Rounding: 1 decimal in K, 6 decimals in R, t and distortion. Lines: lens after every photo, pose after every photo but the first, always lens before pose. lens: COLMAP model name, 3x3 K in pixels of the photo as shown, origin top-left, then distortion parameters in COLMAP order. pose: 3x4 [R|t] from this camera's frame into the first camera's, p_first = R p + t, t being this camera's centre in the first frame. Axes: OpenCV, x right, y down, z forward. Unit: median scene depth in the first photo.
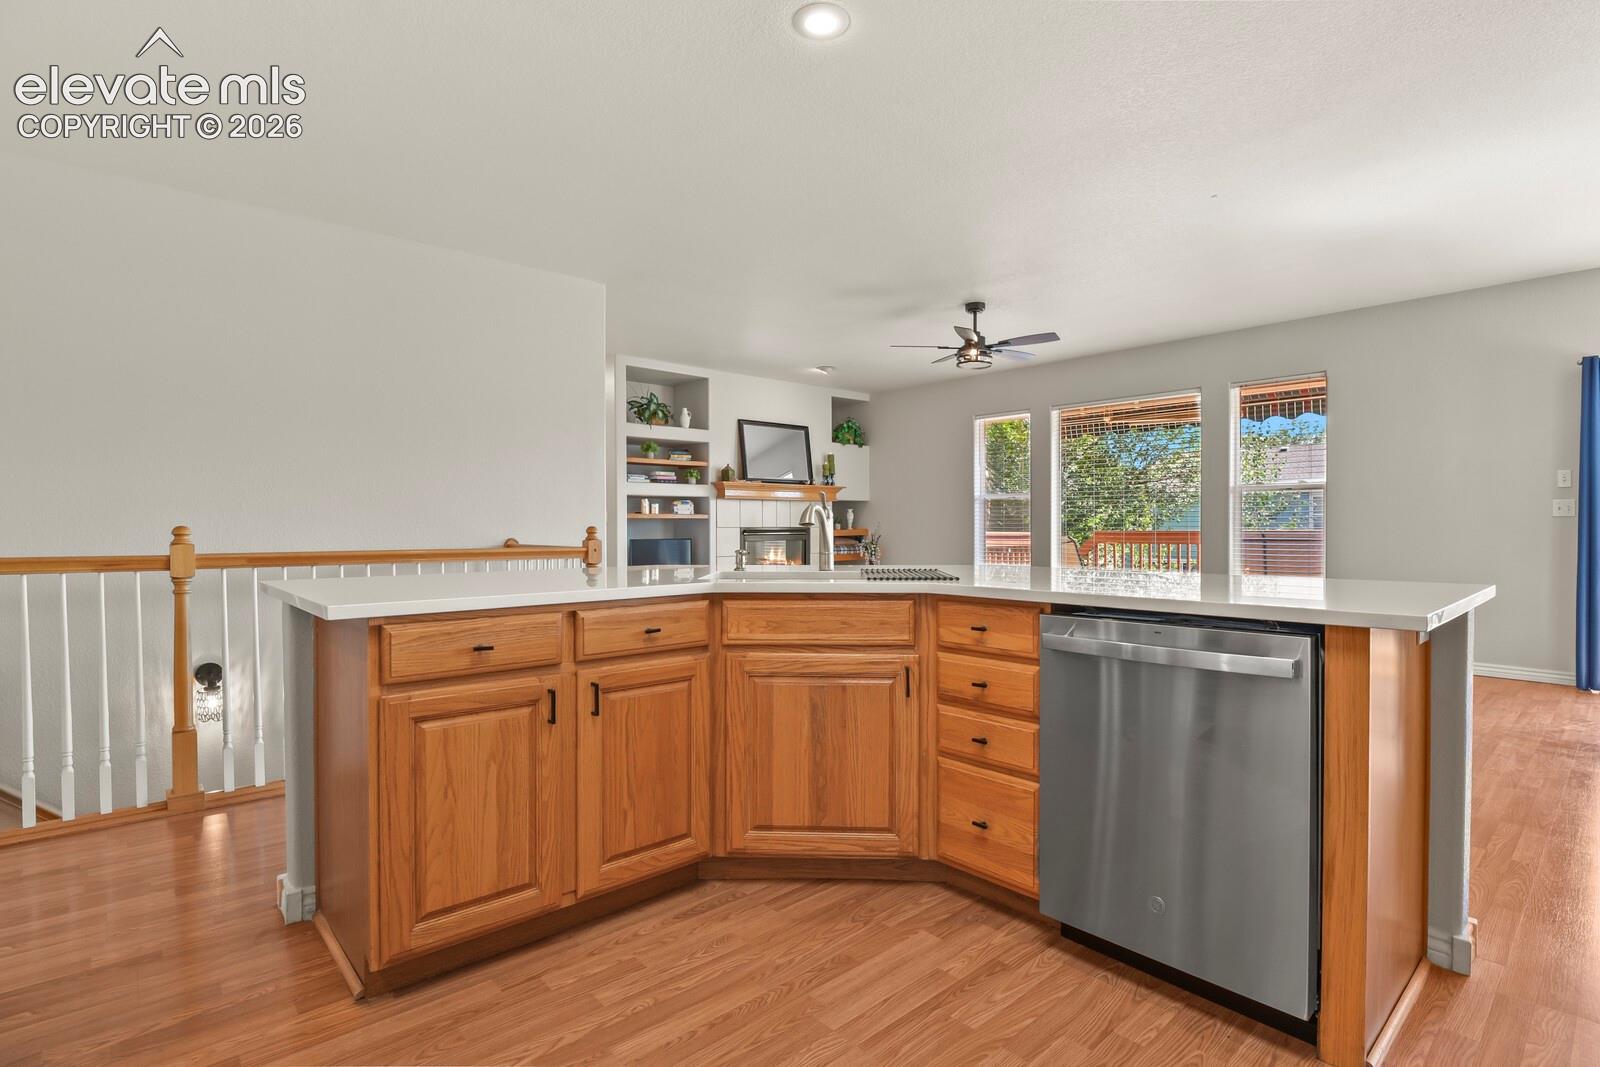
lens RADIAL K [[773.1, 0, 808.3], [0, 773.1, 534.3], [0, 0, 1]] dist [-0.005550, -0.009490]
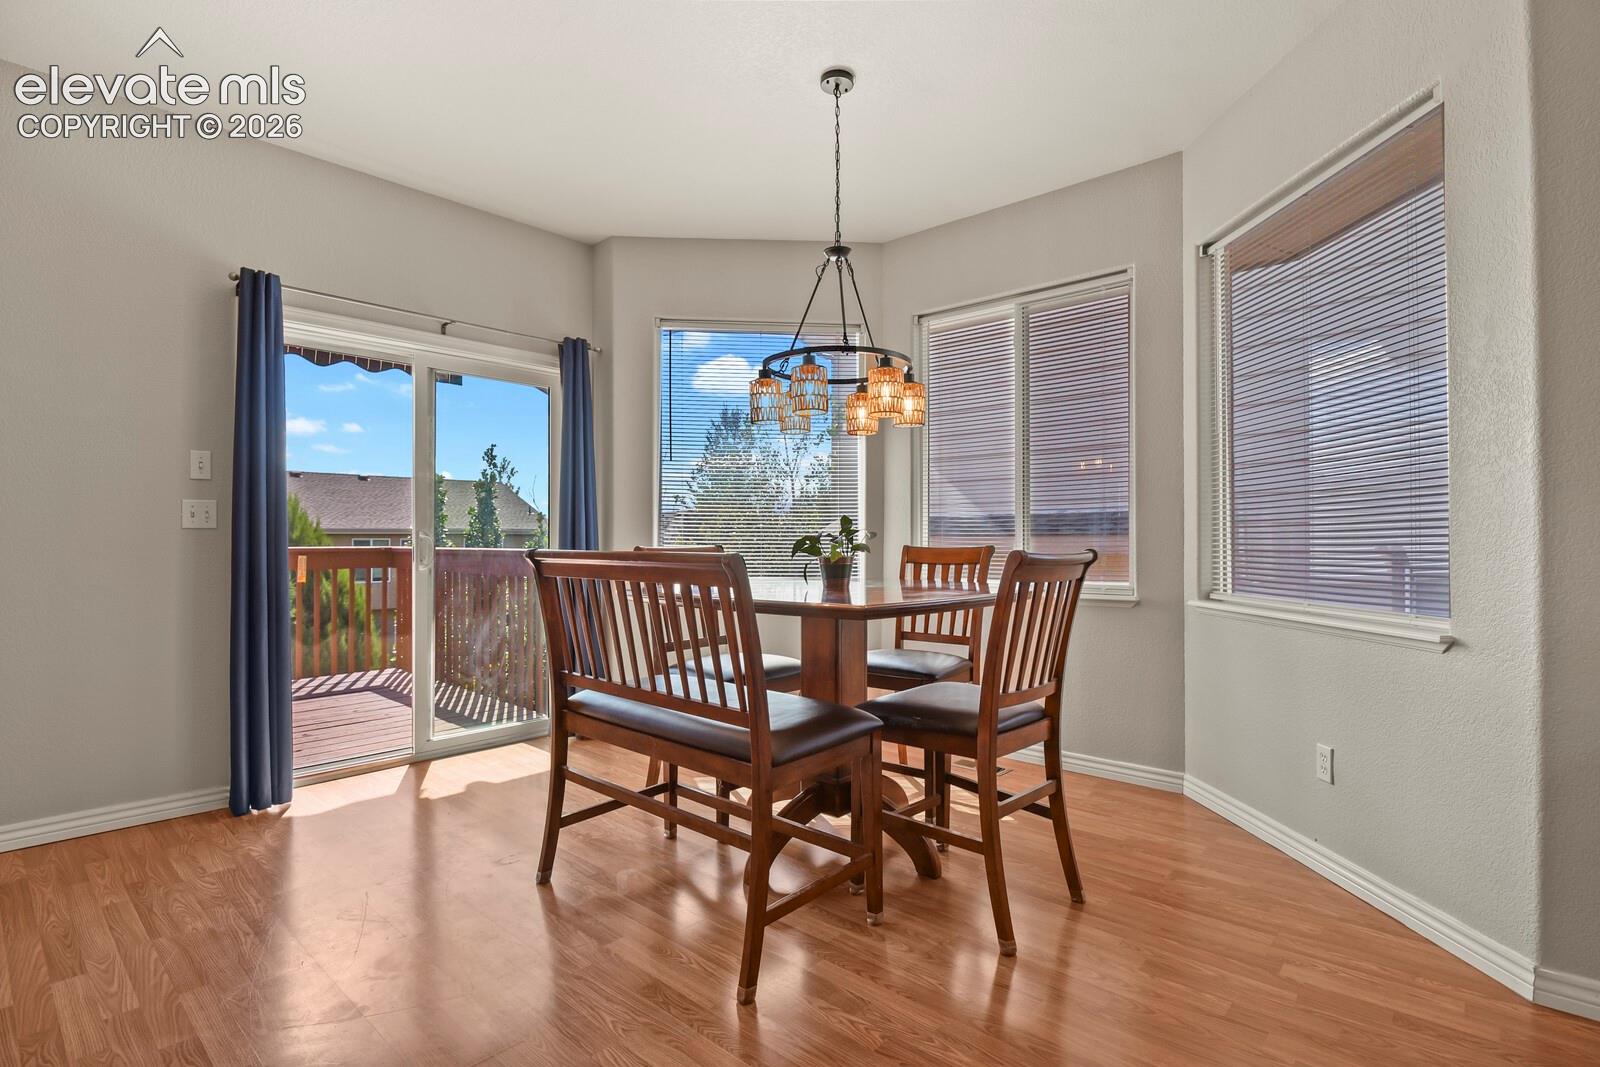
lens RADIAL K [[773.1, 0, 808.3], [0, 773.1, 534.3], [0, 0, 1]] dist [-0.005550, -0.009490]
pose [[-0.104661, 0.006193, 0.994489, 0.219506], [0.009991, 0.999937, -0.005175, -0.007221], [-0.994458, 0.009394, -0.104716, 0.369052]]
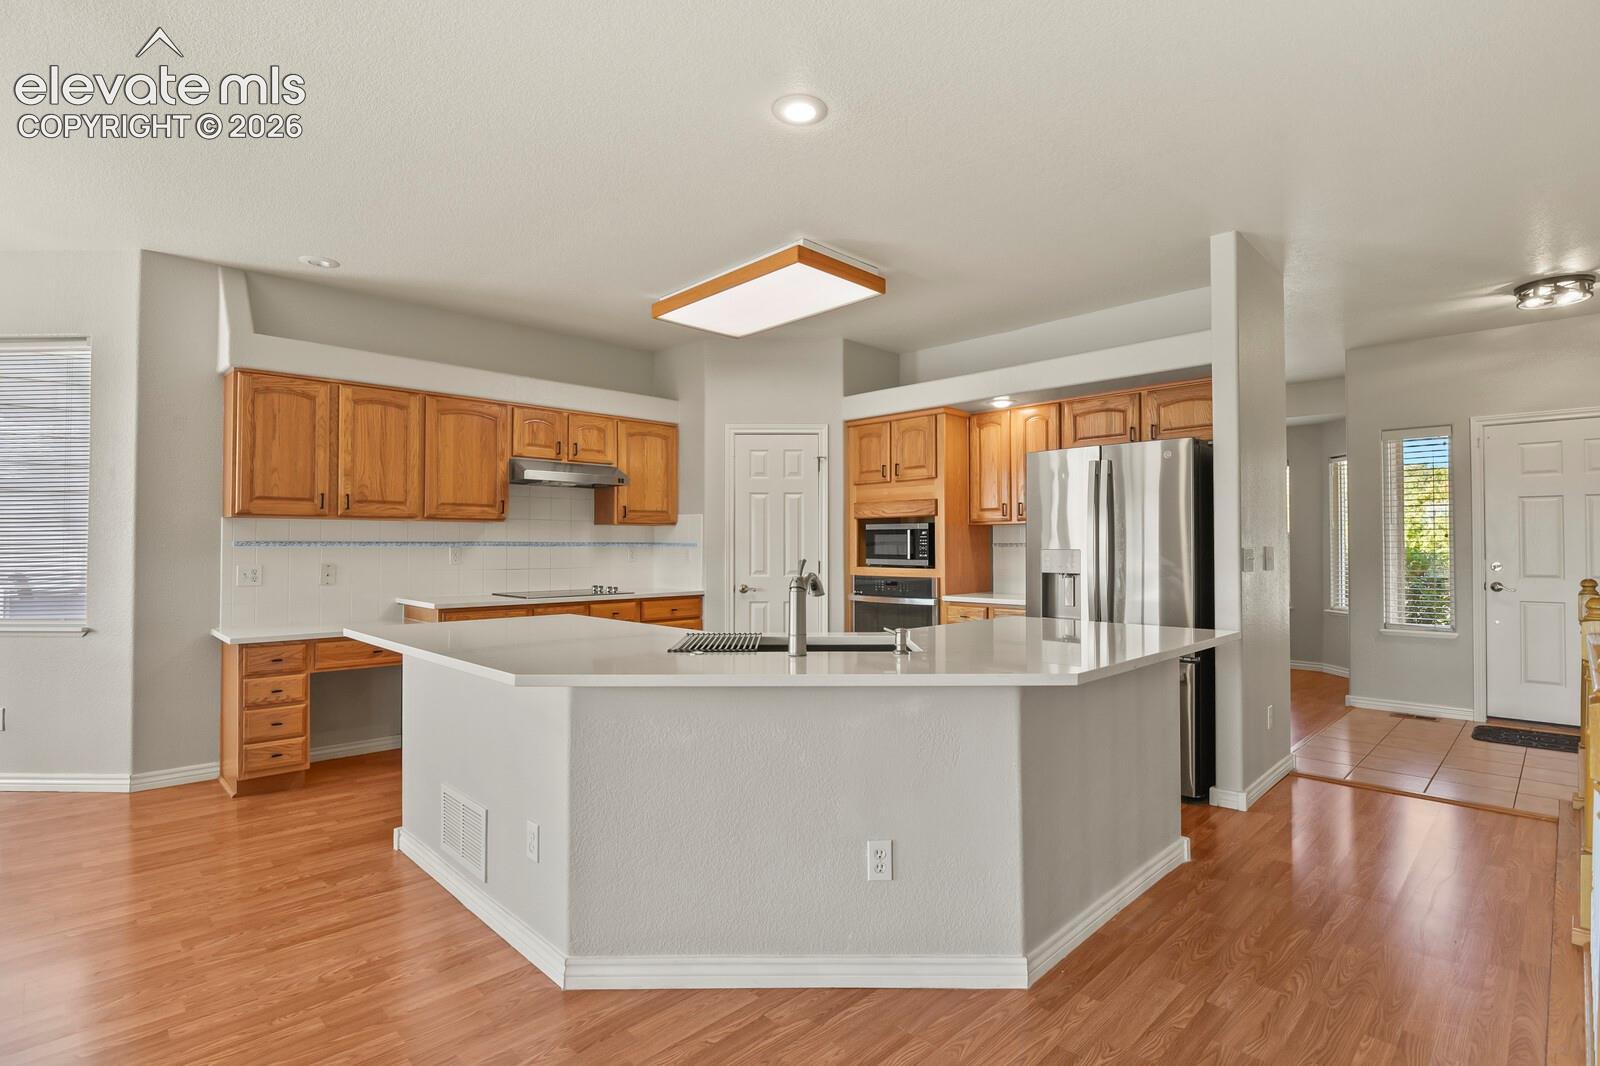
lens RADIAL K [[773.1, 0, 808.3], [0, 773.1, 533.8], [0, 0, 1]] dist [-0.005550, -0.009490]
pose [[-0.998822, 0.001958, -0.048493, 0.021541], [0.002311, 0.999971, -0.007223, -0.027021], [0.048477, -0.007326, -0.998797, 0.630232]]
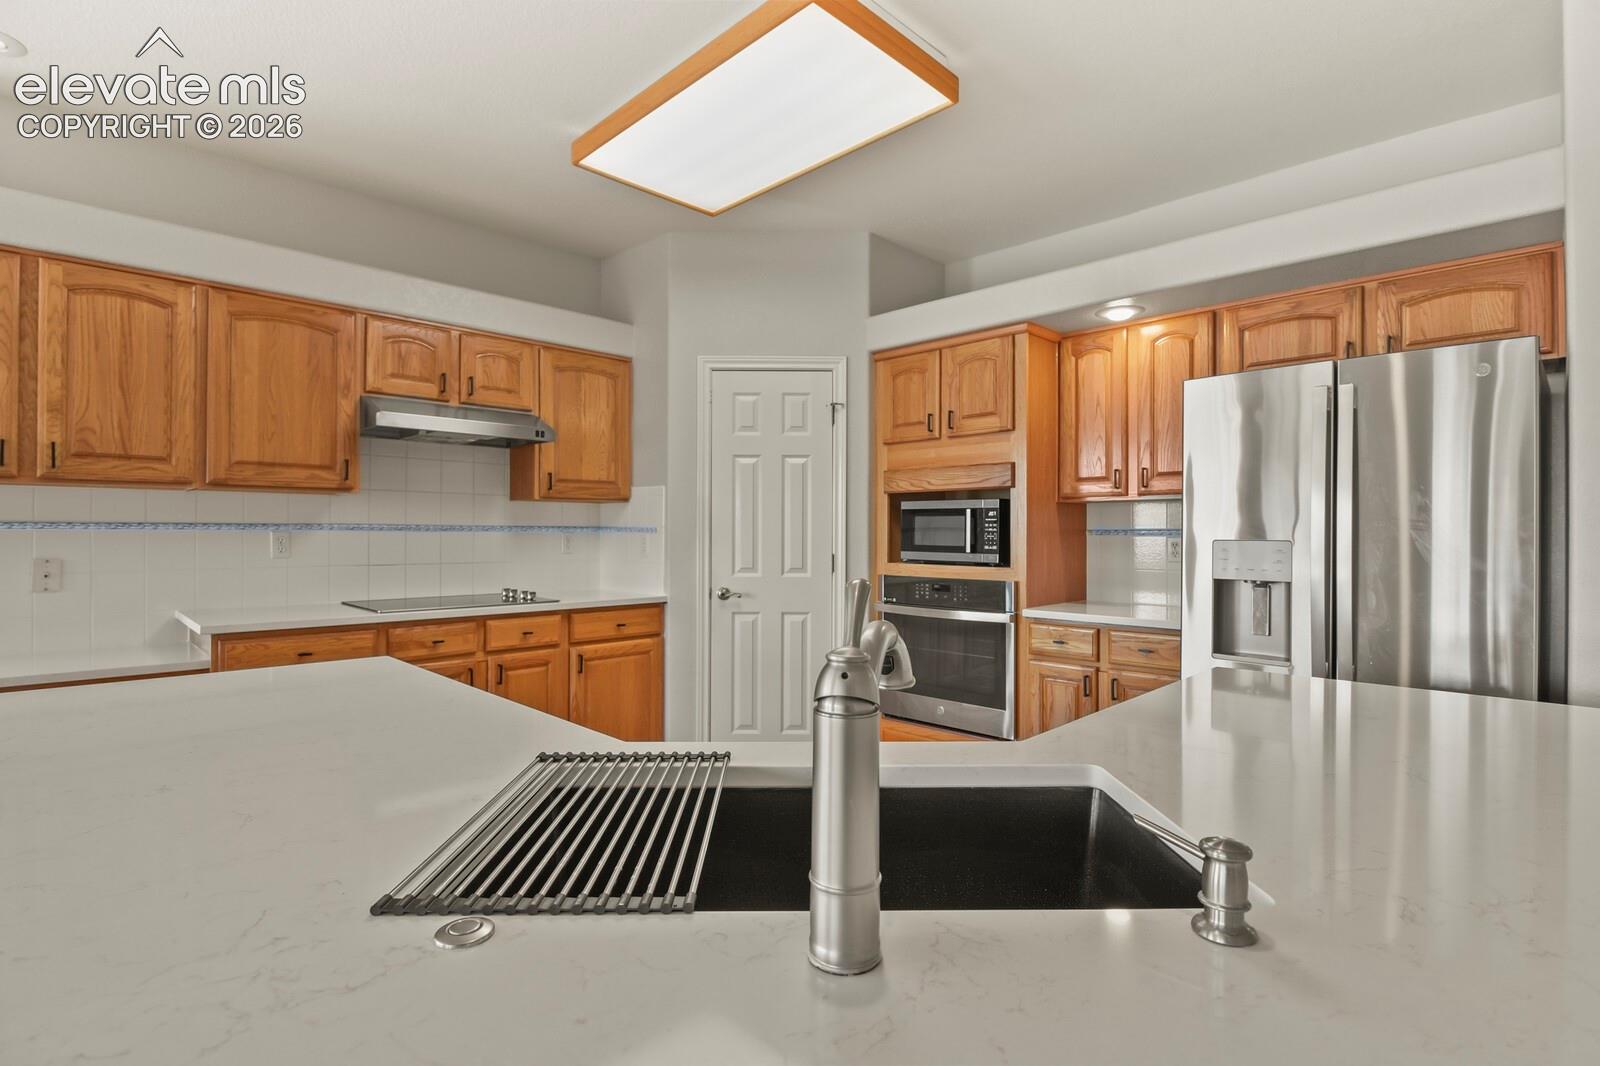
lens RADIAL K [[773.1, 0, 808.3], [0, 773.1, 533.8], [0, 0, 1]] dist [-0.005550, -0.009490]
pose [[-0.998525, -0.001732, -0.054266, 0.019699], [-0.002272, 0.999949, 0.009886, -0.024999], [0.054246, 0.009995, -0.998478, 0.420095]]
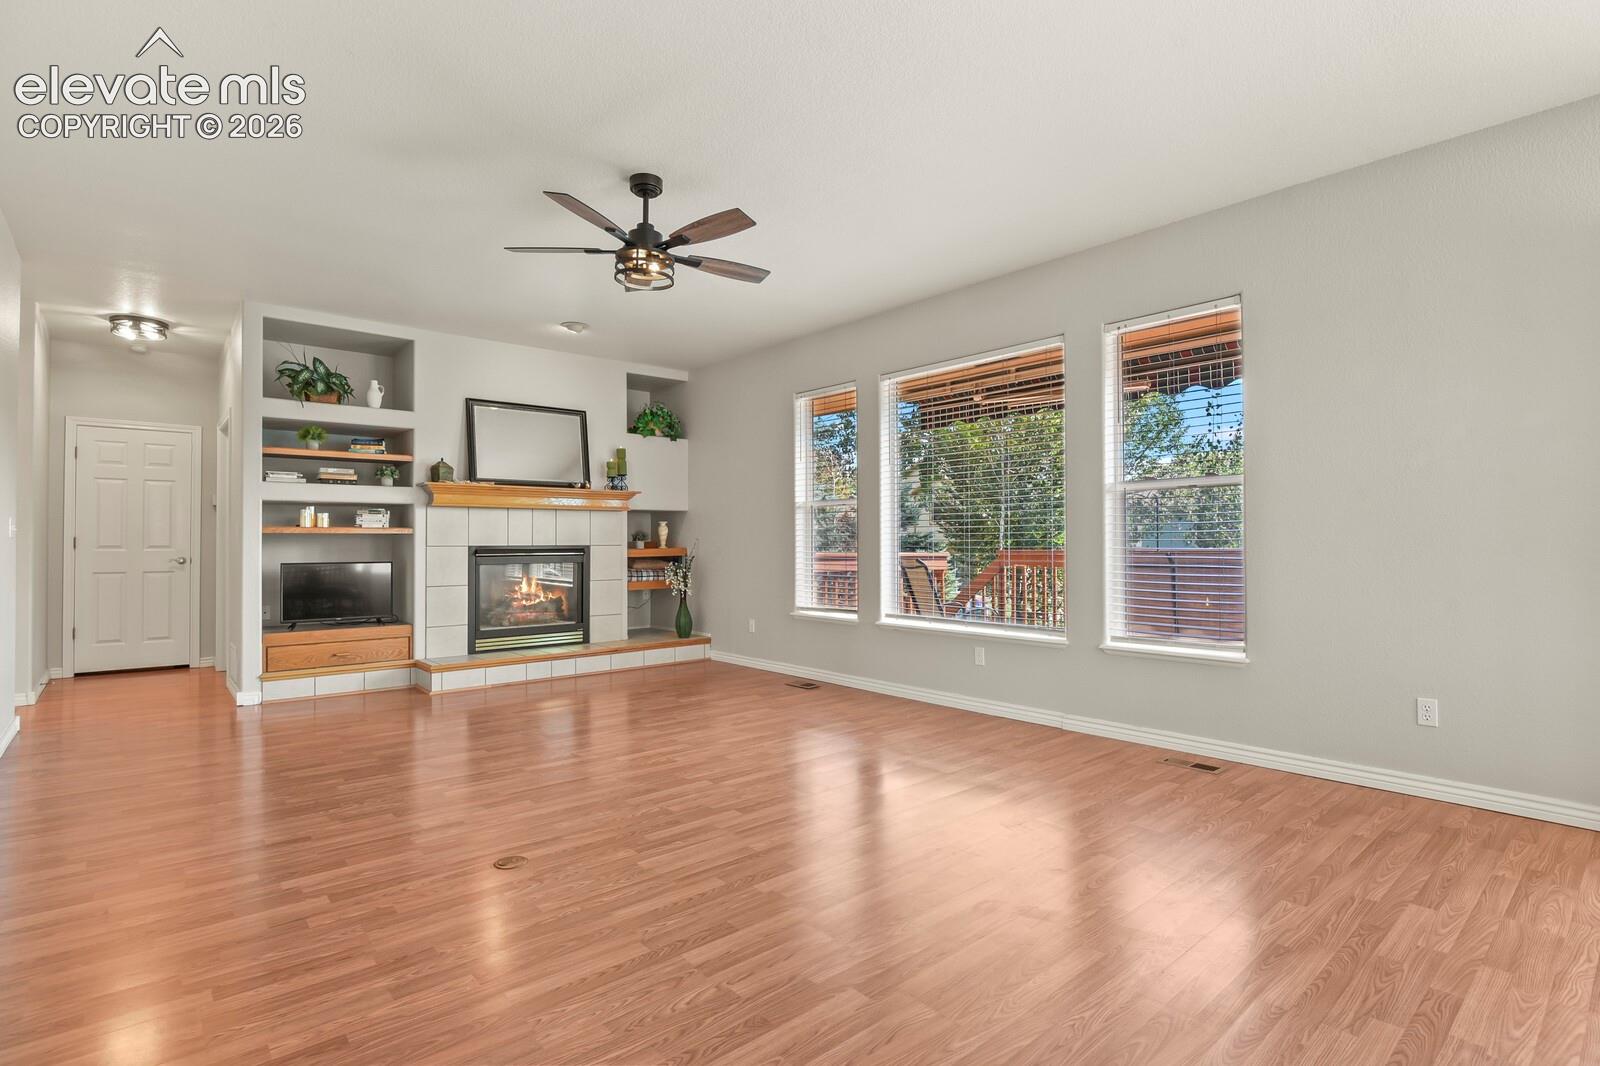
lens RADIAL K [[773.1, 0, 808.3], [0, 773.1, 533.8], [0, 0, 1]] dist [-0.005550, -0.009490]
pose [[0.999858, 0.000478, -0.016842, 0.253522], [-0.000845, 0.999763, -0.021754, -0.004908], [0.016827, 0.021766, 0.999621, 0.286130]]
